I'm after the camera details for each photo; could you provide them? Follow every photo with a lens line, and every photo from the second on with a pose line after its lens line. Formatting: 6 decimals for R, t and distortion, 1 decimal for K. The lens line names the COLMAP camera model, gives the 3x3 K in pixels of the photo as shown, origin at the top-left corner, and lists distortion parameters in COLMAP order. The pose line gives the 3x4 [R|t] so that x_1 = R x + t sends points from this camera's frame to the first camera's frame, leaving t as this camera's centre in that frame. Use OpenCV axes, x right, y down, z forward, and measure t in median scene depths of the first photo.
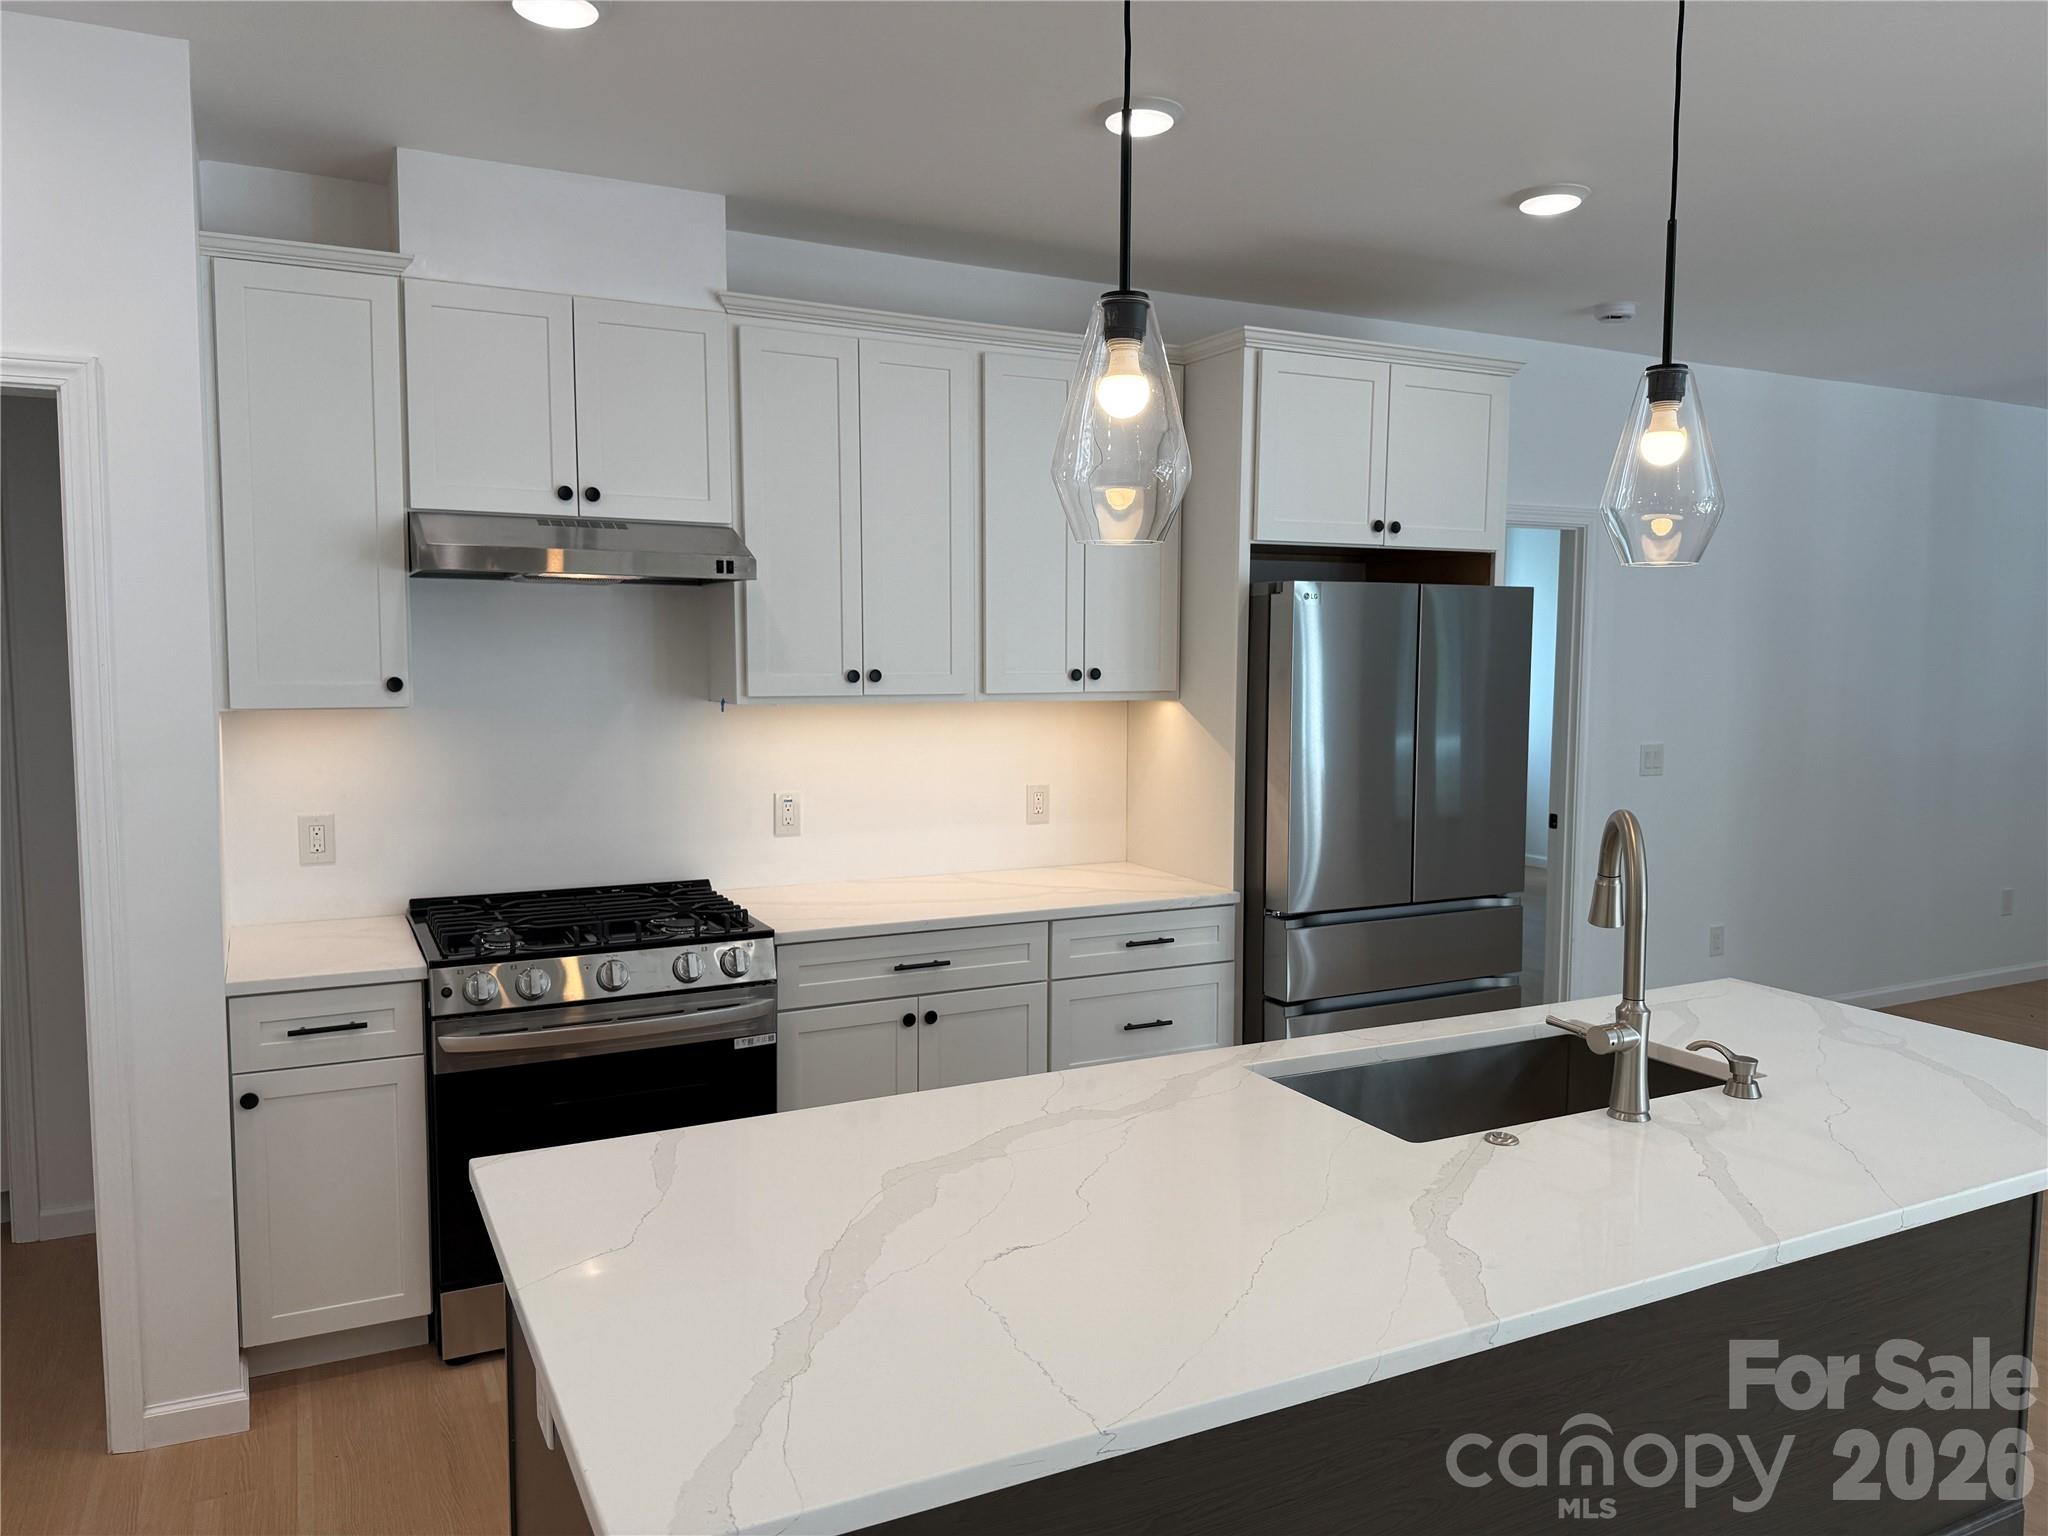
lens RADIAL K [[1447.8, 0, 1020.4], [0, 1447.8, 778.0], [0, 0, 1]] dist [0.048042, -0.058508]
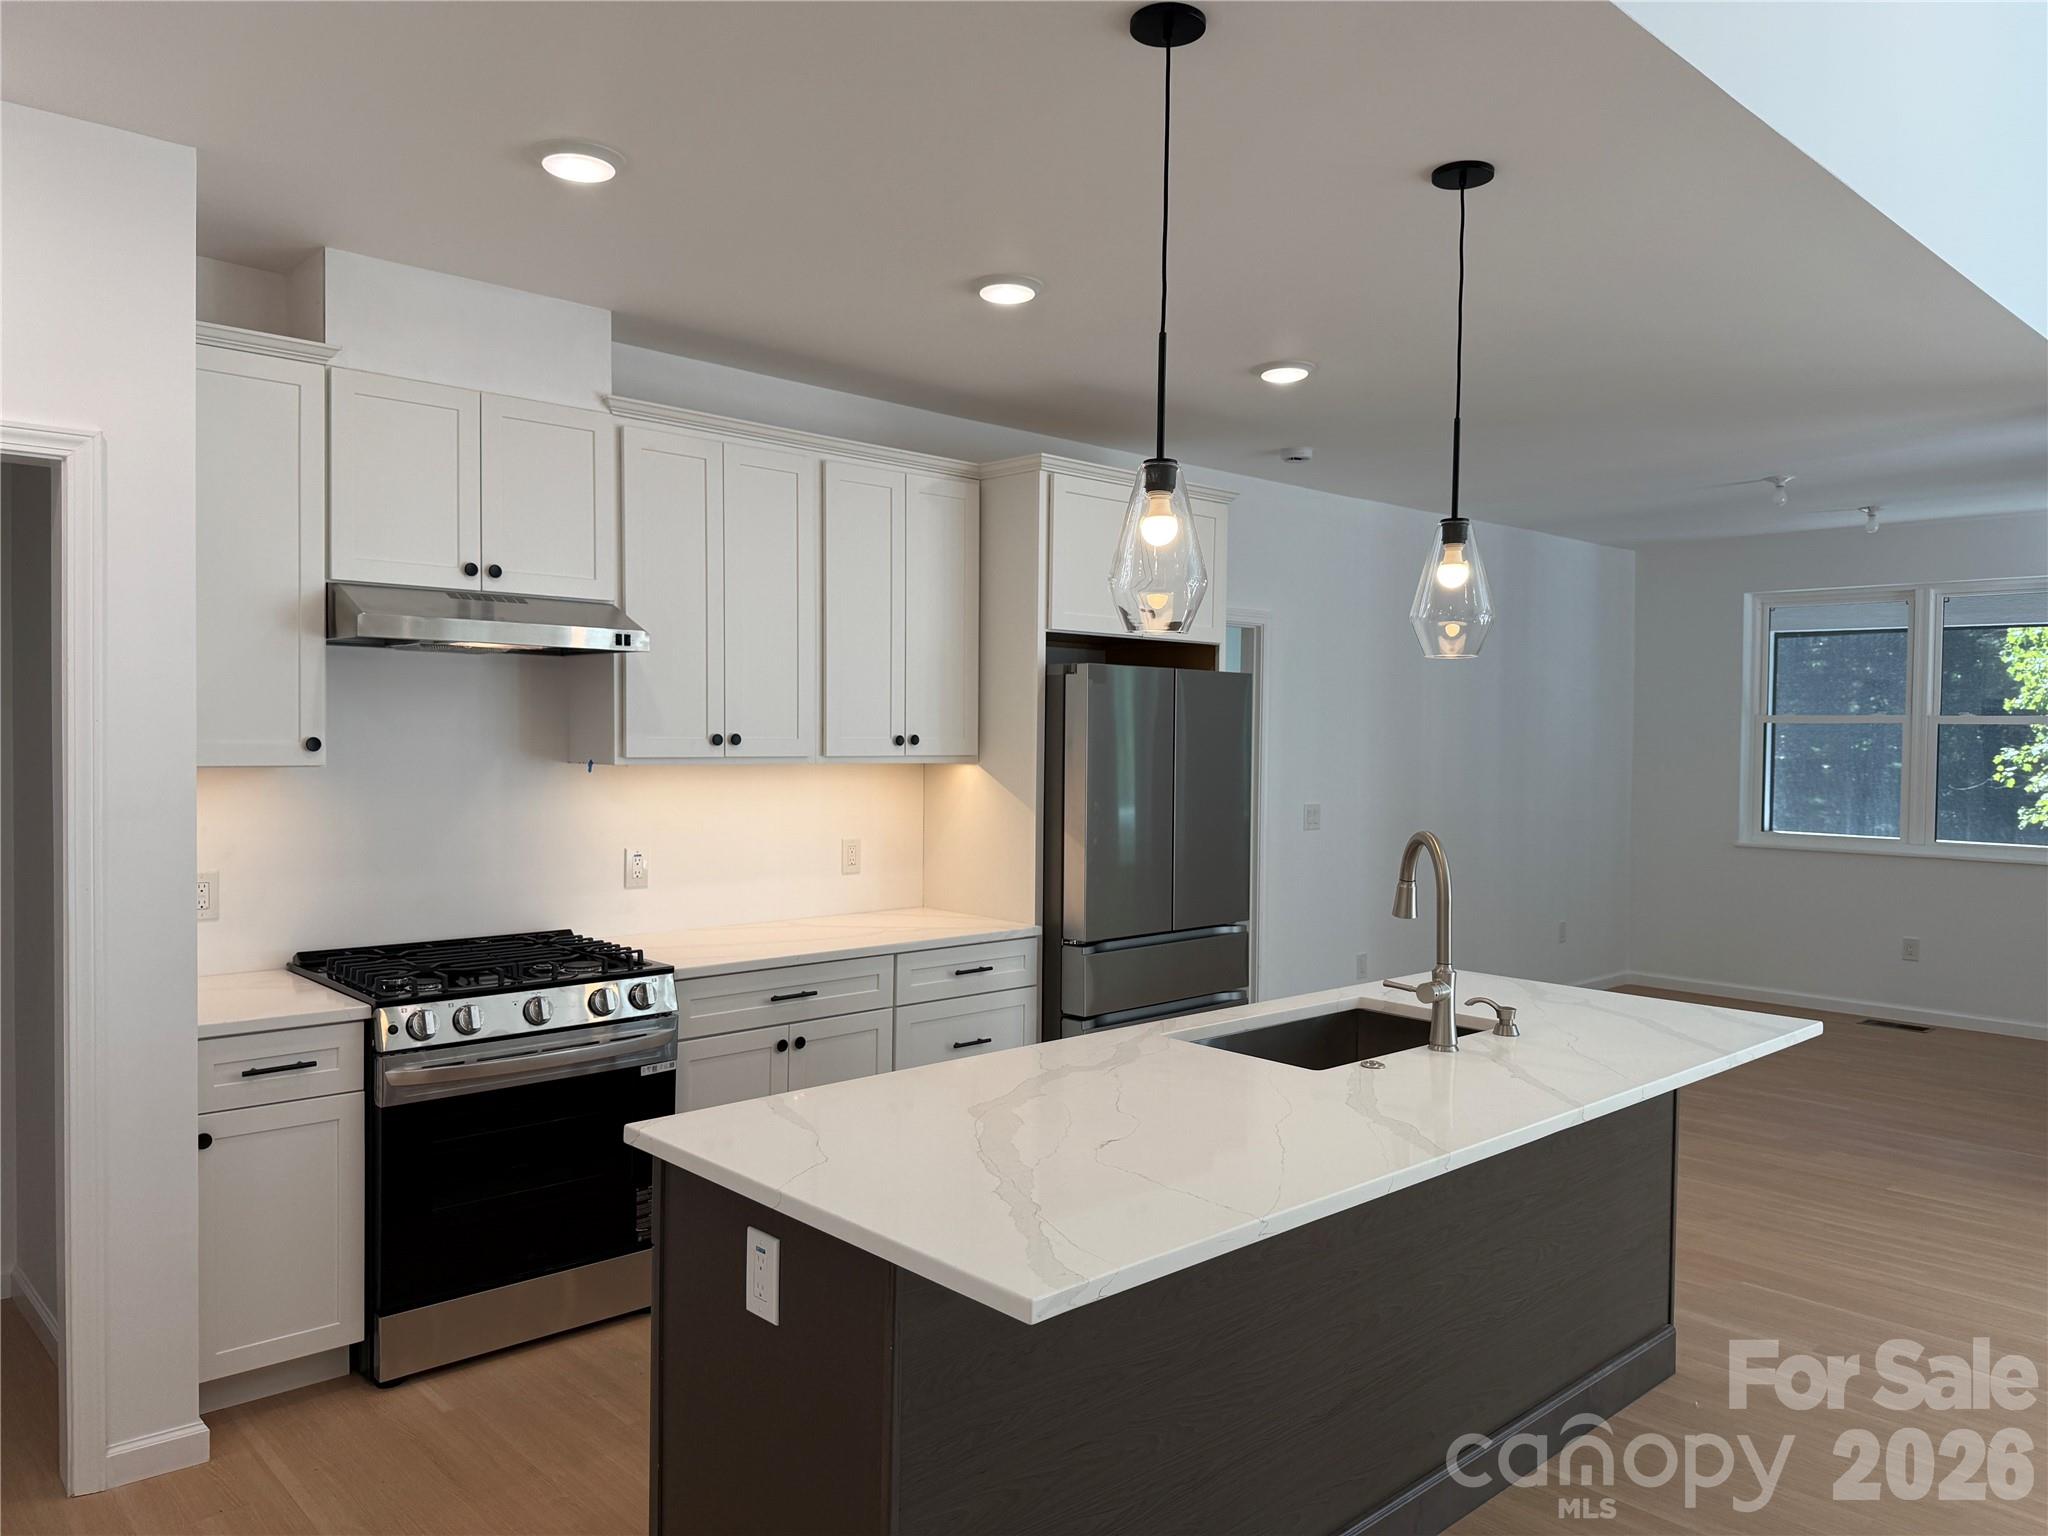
lens RADIAL K [[1447.8, 0, 1020.2], [0, 1447.8, 781.4], [0, 0, 1]] dist [0.048042, -0.058508]
pose [[0.960456, -0.002896, 0.278415, -0.217433], [0.017711, 0.998556, -0.050711, 0.023891], [-0.277867, 0.053636, 0.959121, -0.144192]]
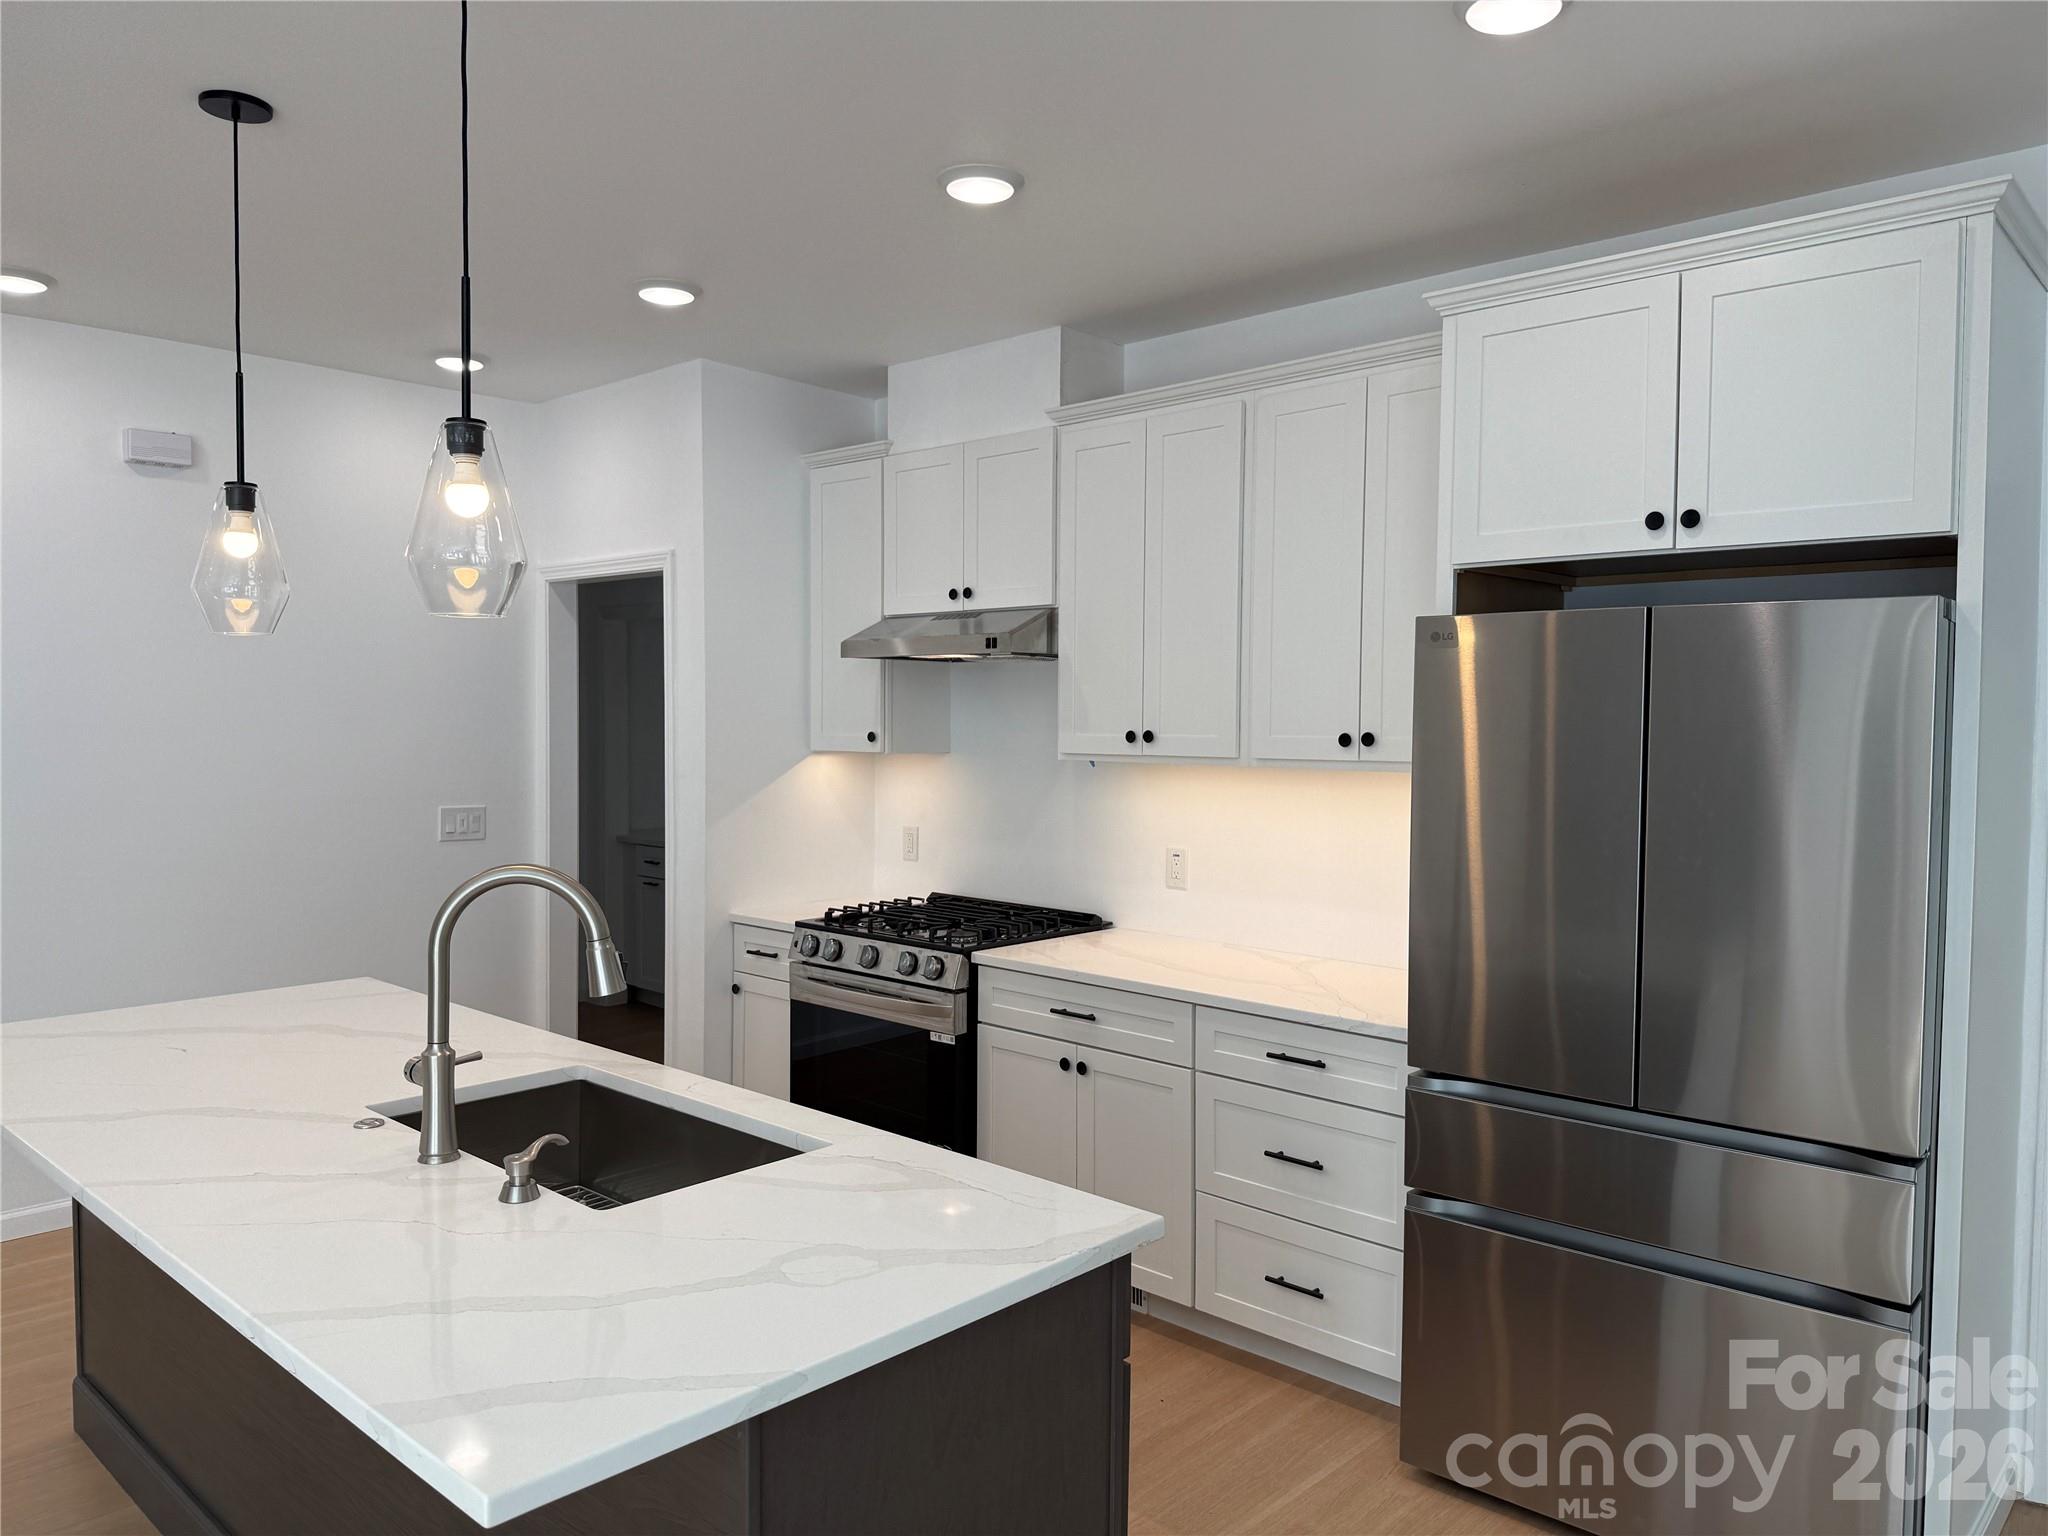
lens RADIAL K [[1447.8, 0, 1010.0], [0, 1447.8, 765.6], [0, 0, 1]] dist [0.048042, -0.058508]
pose [[0.323355, 0.031133, -0.945765, 0.916855], [-0.085102, 0.996365, 0.003703, -0.049557], [0.942443, 0.079290, 0.324830, 0.620913]]
